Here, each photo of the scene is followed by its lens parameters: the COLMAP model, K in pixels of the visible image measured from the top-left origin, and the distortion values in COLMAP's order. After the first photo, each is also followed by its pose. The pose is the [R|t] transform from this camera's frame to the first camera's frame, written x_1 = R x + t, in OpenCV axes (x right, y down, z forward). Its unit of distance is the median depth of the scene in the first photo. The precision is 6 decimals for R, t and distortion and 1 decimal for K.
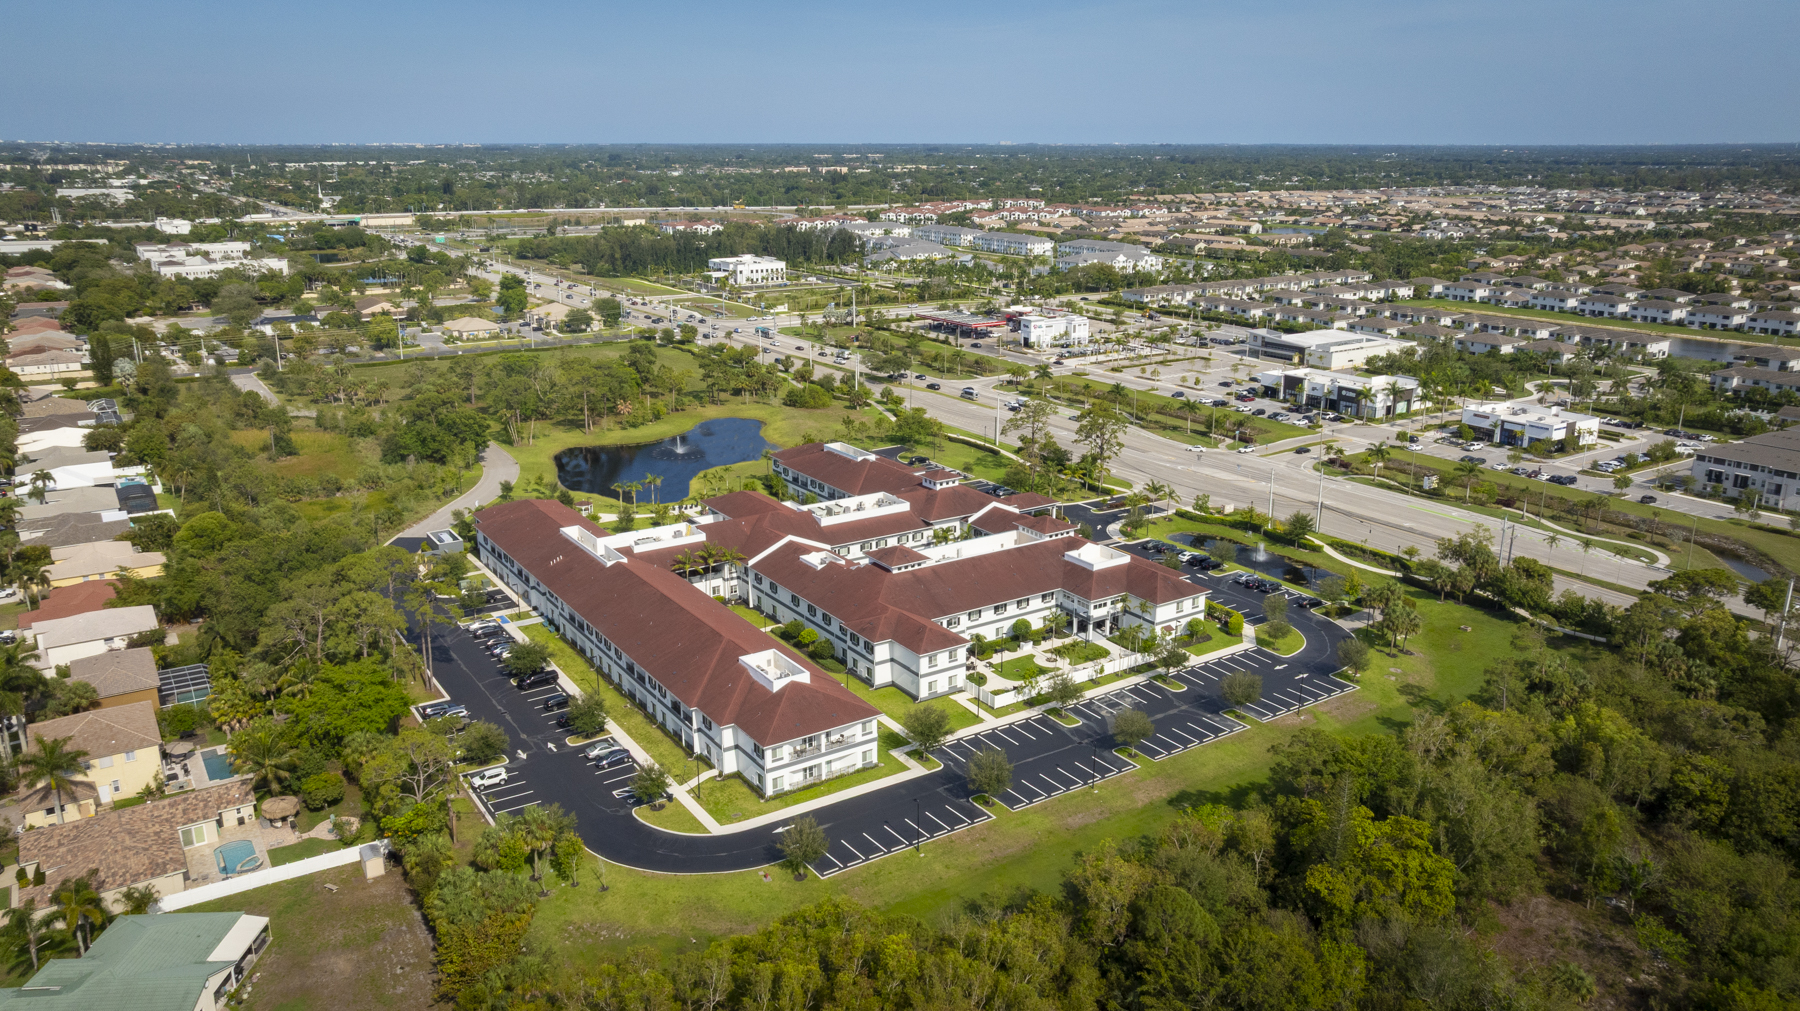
lens RADIAL K [[1269.7, 0, 902.0], [0, 1269.7, 545.9], [0, 0, 1]] dist [-0.031308, 0.057787]
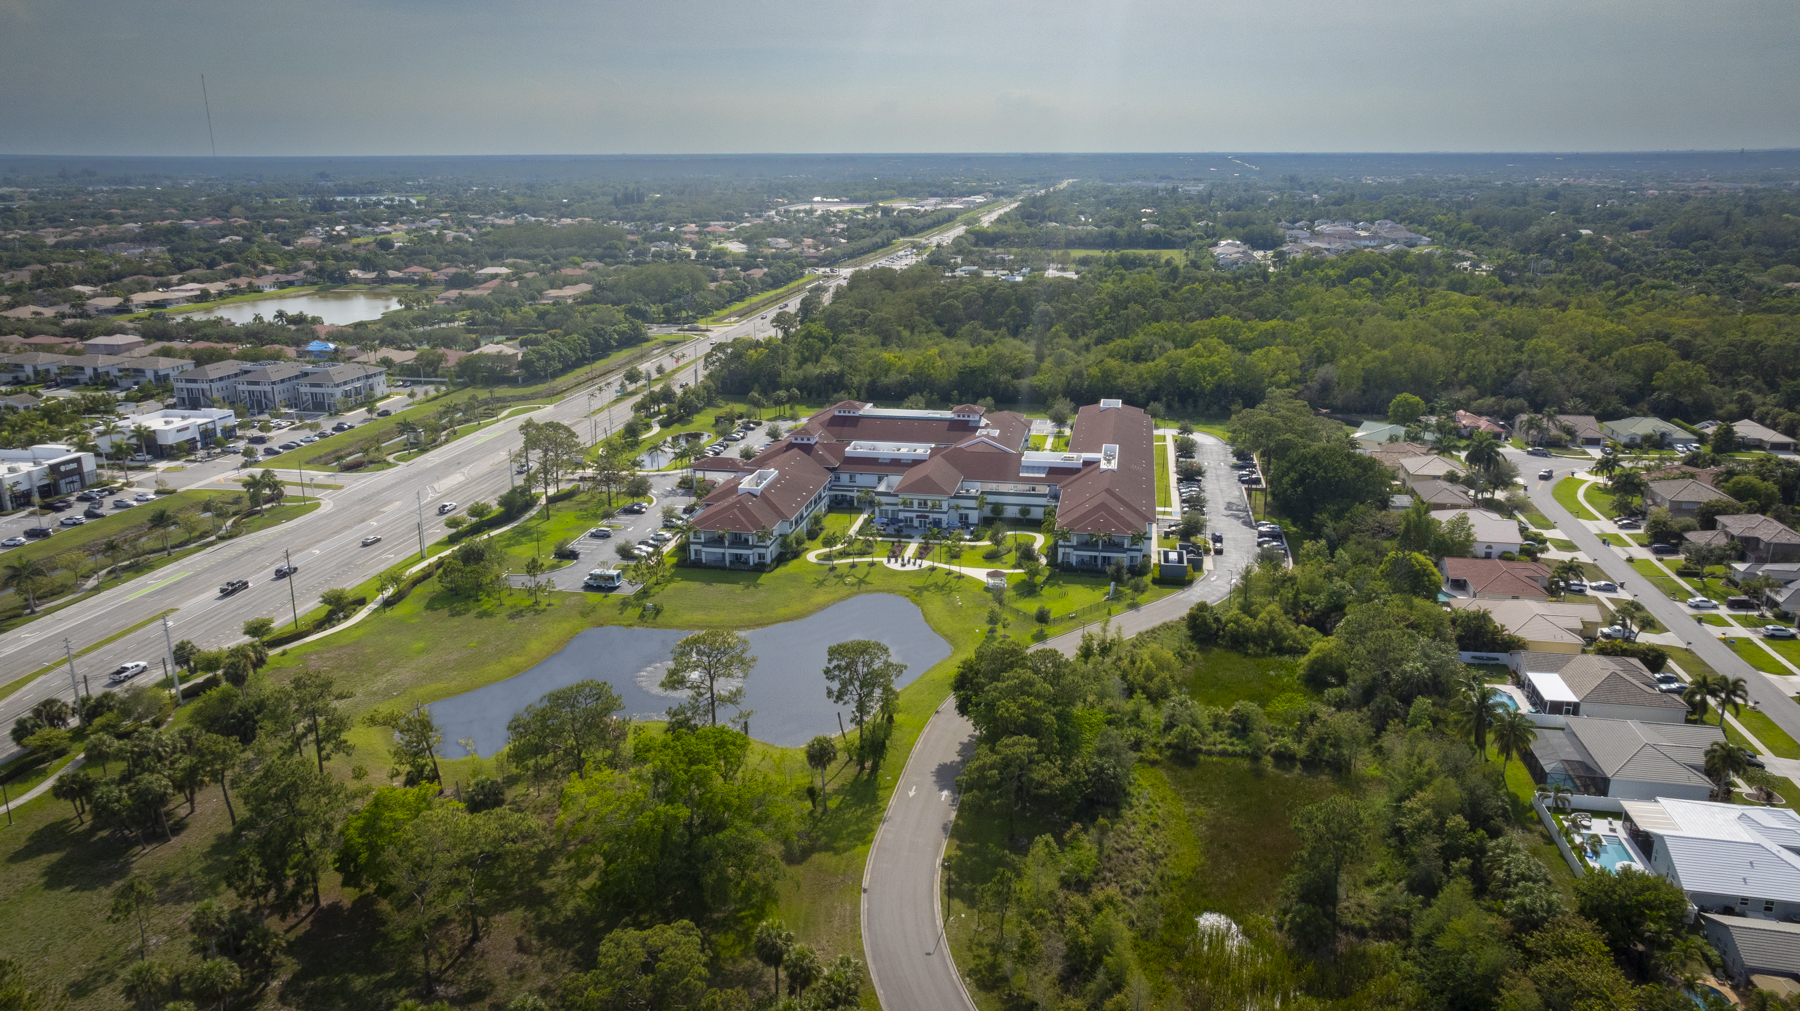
lens RADIAL K [[1260.4, 0, 897.2], [0, 1260.4, 506.9], [0, 0, 1]] dist [-0.039051, 0.065926]
pose [[-0.713487, -0.192039, 0.673838, -0.835496], [0.215959, 0.854614, 0.472225, -0.530840], [-0.666557, 0.482447, -0.568283, 1.632836]]
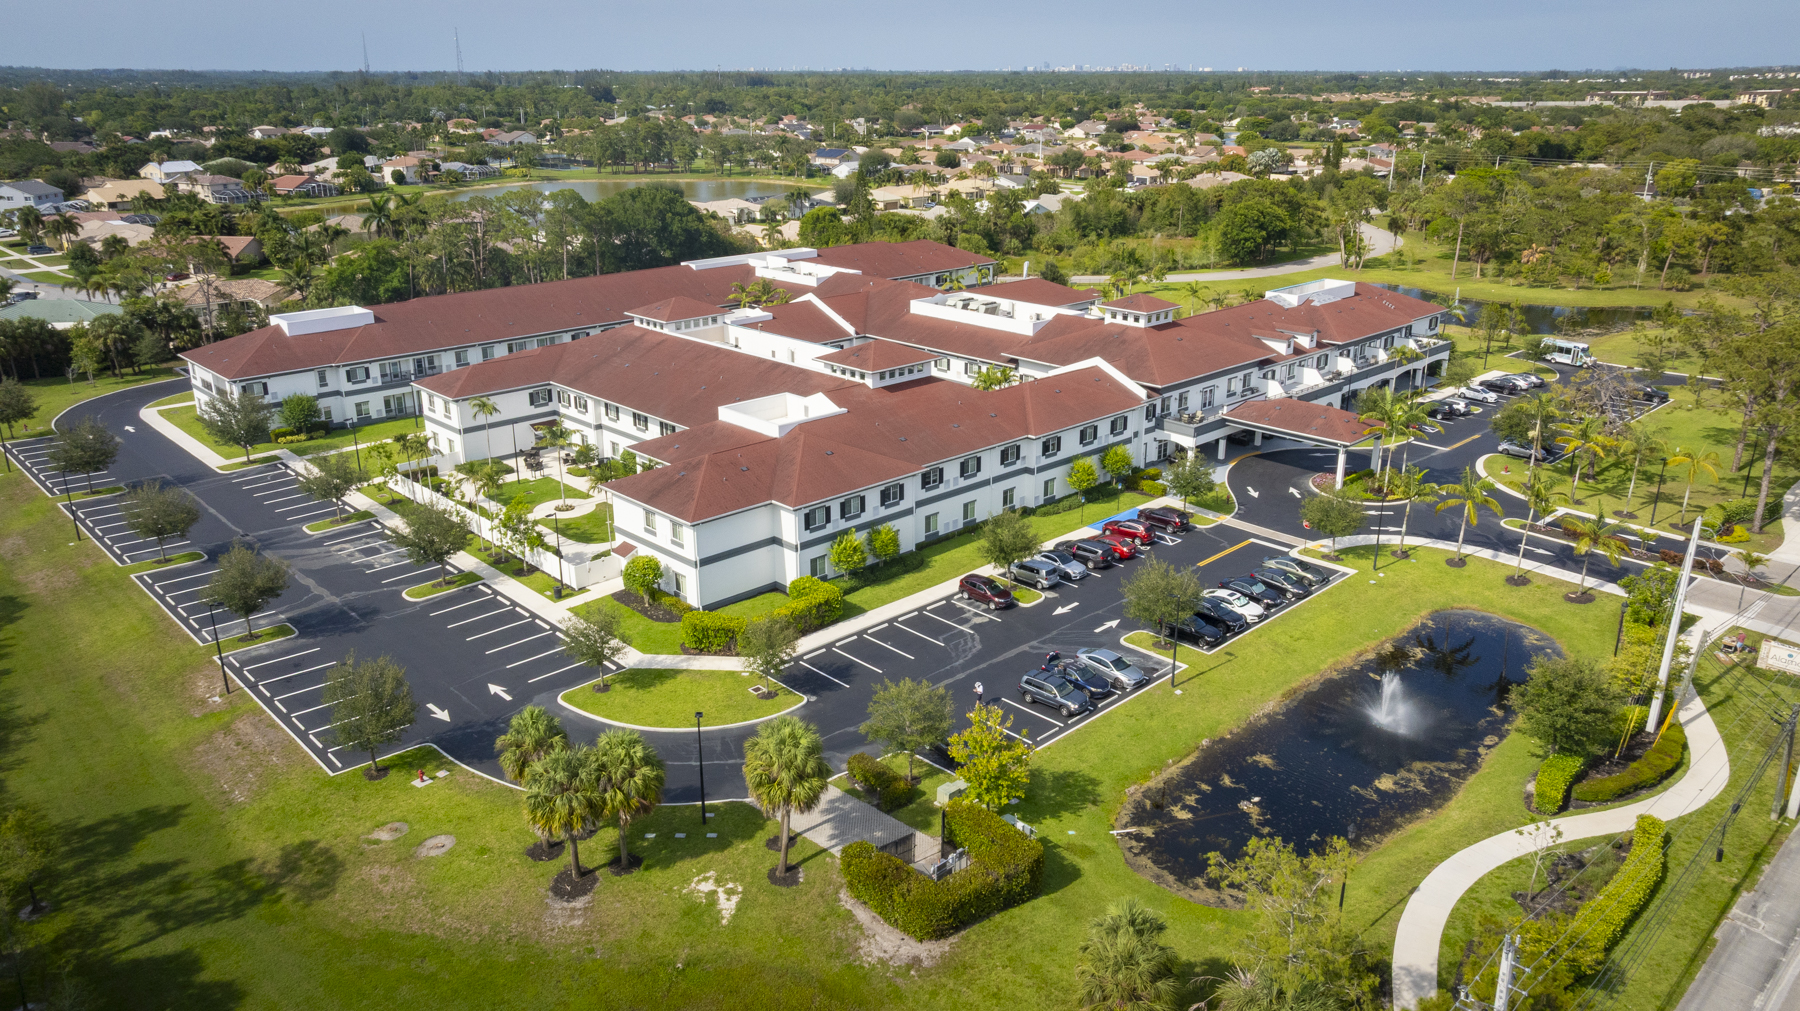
lens RADIAL K [[1260.4, 0, 897.2], [0, 1260.4, 506.9], [0, 0, 1]] dist [-0.039051, 0.065926]
pose [[0.172110, 0.322315, -0.930855, 0.536150], [-0.299291, 0.917395, 0.262318, -0.085582], [0.938511, 0.233449, 0.254359, 0.778741]]
